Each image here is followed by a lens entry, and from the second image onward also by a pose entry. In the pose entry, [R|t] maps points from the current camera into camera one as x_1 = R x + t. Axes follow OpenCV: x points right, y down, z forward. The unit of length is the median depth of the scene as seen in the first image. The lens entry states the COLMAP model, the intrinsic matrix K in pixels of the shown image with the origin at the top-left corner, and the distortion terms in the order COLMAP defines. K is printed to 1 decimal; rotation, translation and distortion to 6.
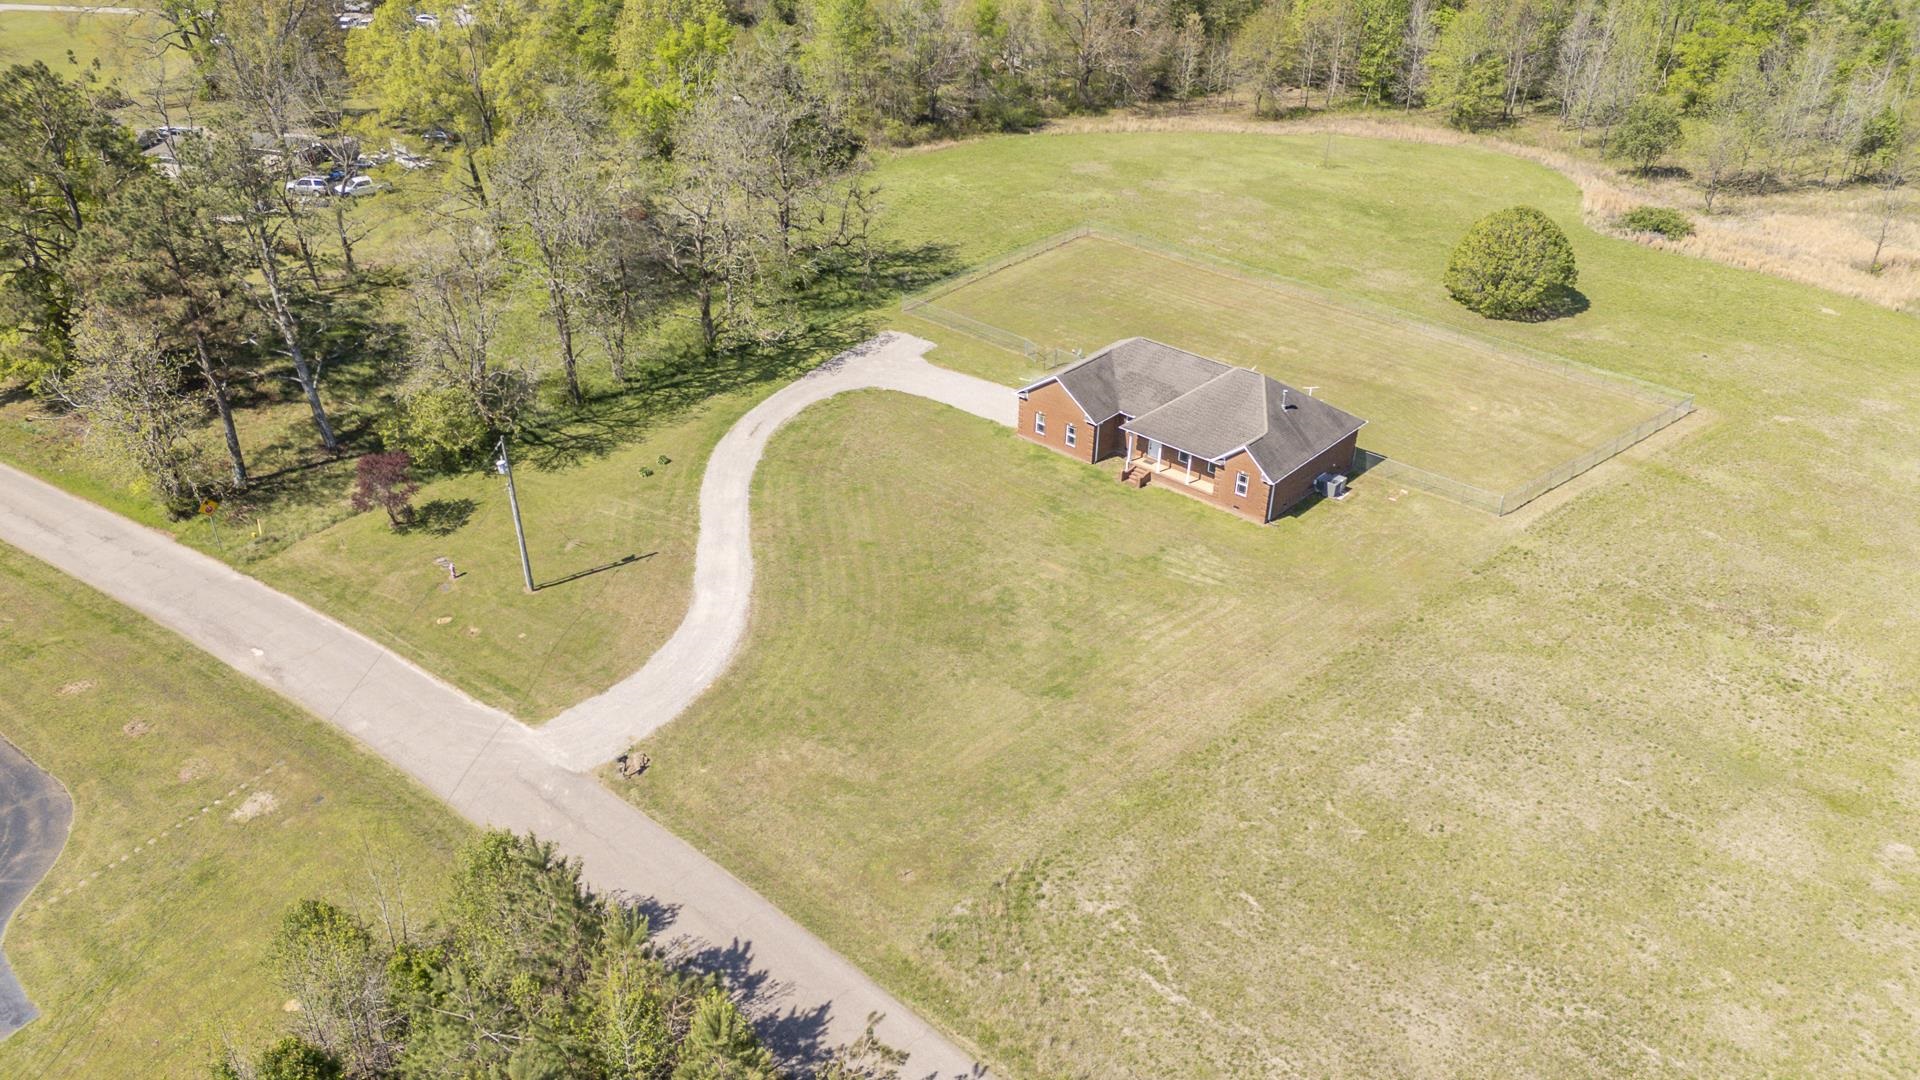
lens RADIAL K [[1401.7, 0, 960.0], [0, 1401.7, 540.0], [0, 0, 1]] dist [0.145151, -0.187281]
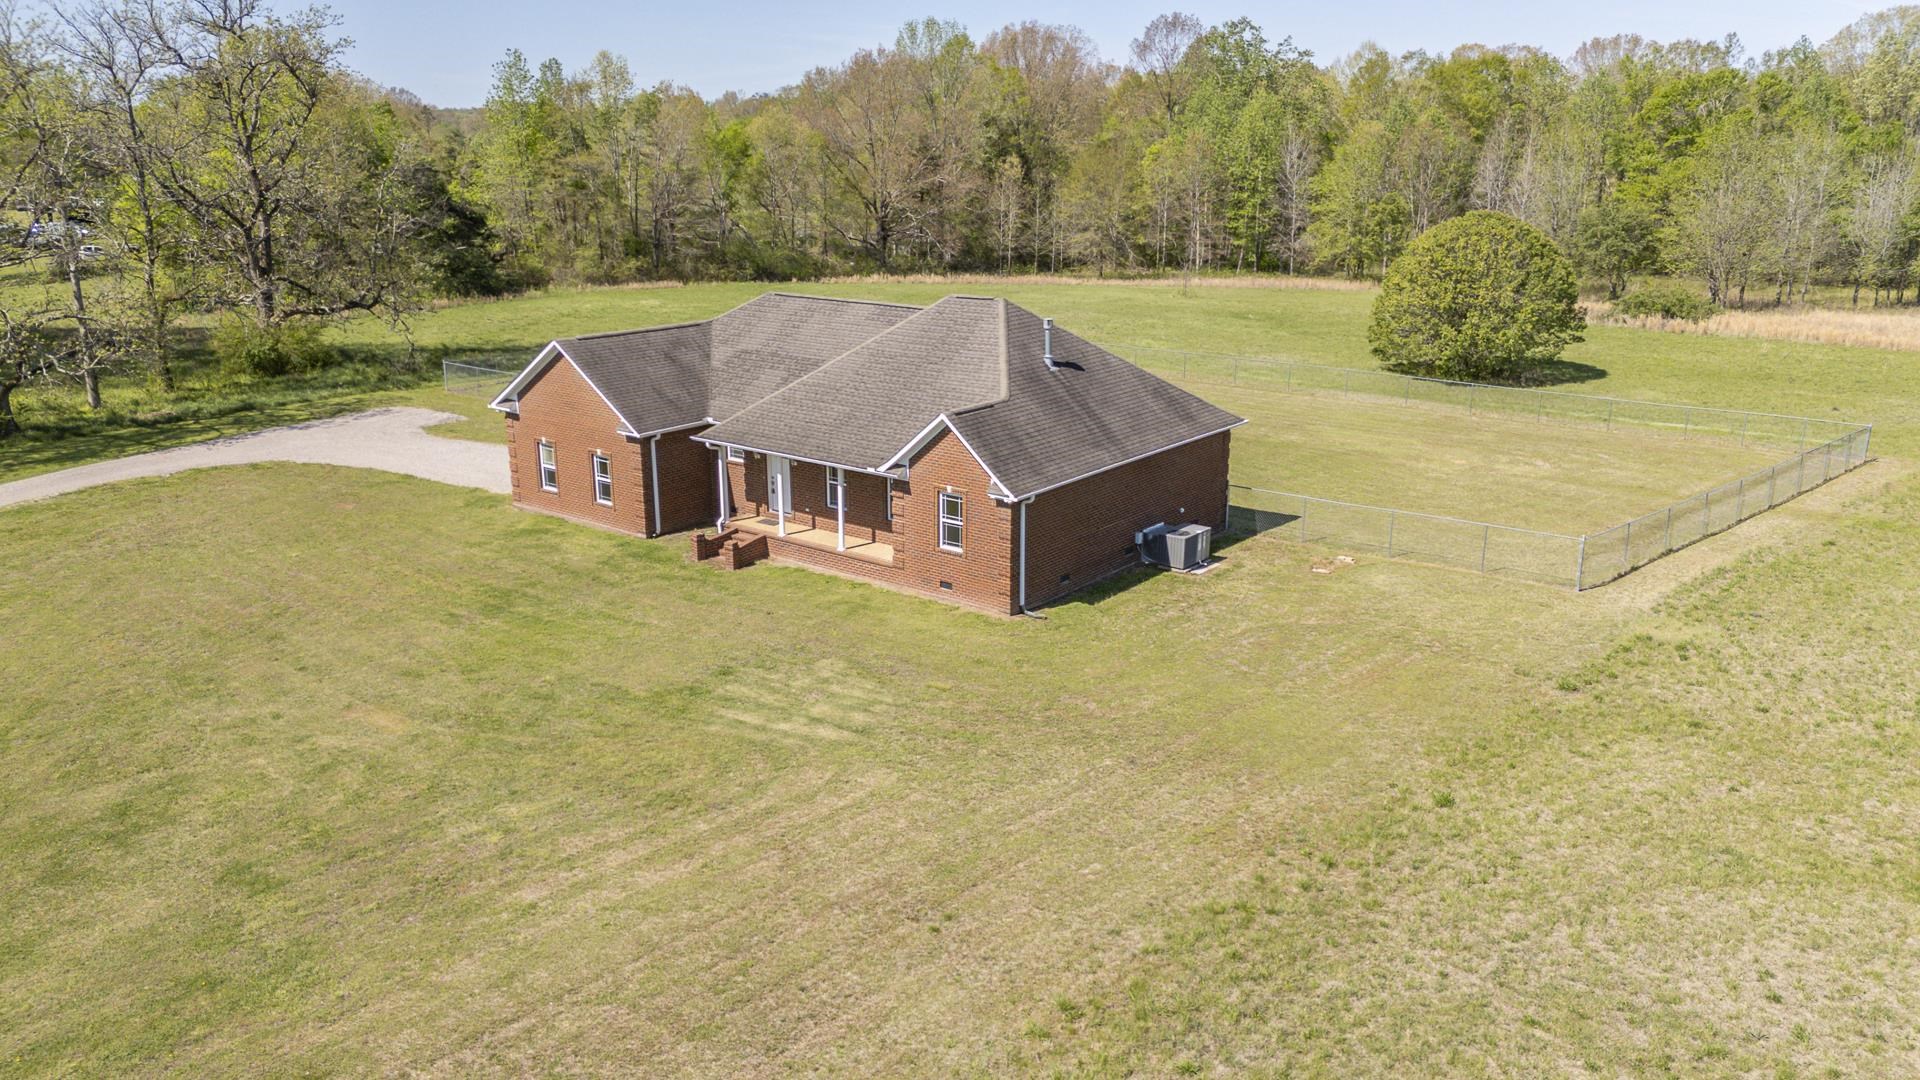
lens RADIAL K [[1401.7, 0, 960.0], [0, 1401.7, 540.0], [0, 0, 1]] dist [0.145151, -0.187281]
pose [[0.998219, -0.030084, 0.051512, 0.177968], [0.042286, 0.965931, -0.255321, 0.066764], [-0.042076, 0.257044, 0.965483, 0.601439]]
